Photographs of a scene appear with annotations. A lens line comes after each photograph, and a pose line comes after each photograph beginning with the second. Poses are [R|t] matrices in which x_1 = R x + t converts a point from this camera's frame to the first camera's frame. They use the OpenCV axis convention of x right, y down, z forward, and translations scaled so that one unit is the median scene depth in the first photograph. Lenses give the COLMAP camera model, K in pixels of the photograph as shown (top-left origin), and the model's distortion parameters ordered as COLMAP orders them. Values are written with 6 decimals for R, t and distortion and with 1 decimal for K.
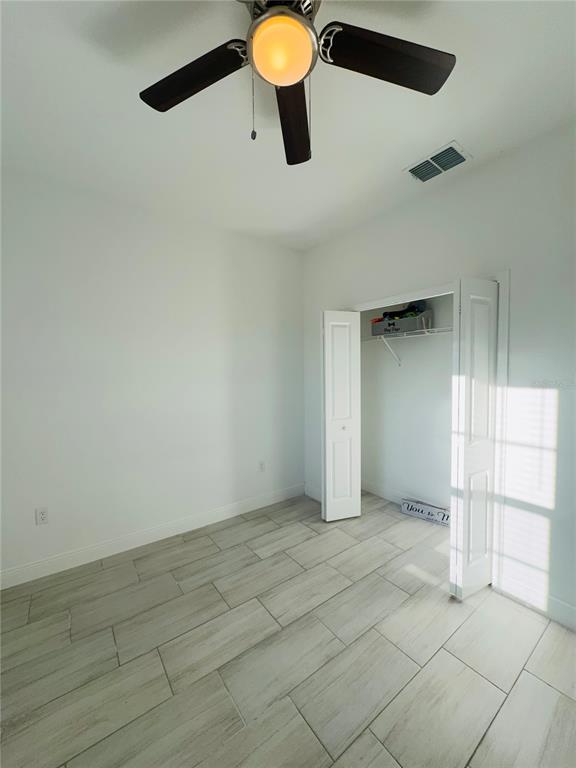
lens RADIAL K [[306.3, 0, 291.6], [0, 306.3, 382.7], [0, 0, 1]] dist [-0.001922, 0.000572]
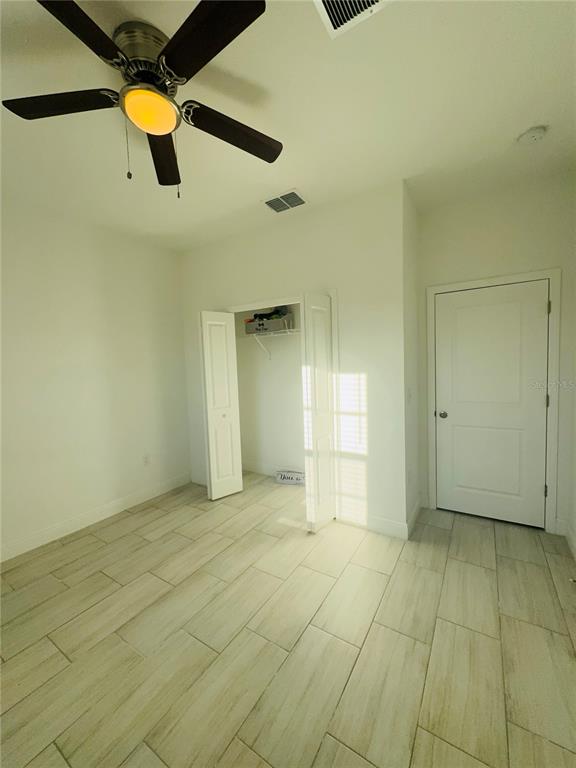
lens RADIAL K [[306.3, 0, 288.6], [0, 306.3, 382.2], [0, 0, 1]] dist [-0.001922, 0.000572]
pose [[0.935633, -0.045959, 0.349971, 0.003954], [0.041364, 0.998932, 0.020596, 0.016721], [-0.350543, -0.004794, 0.936534, -0.211724]]
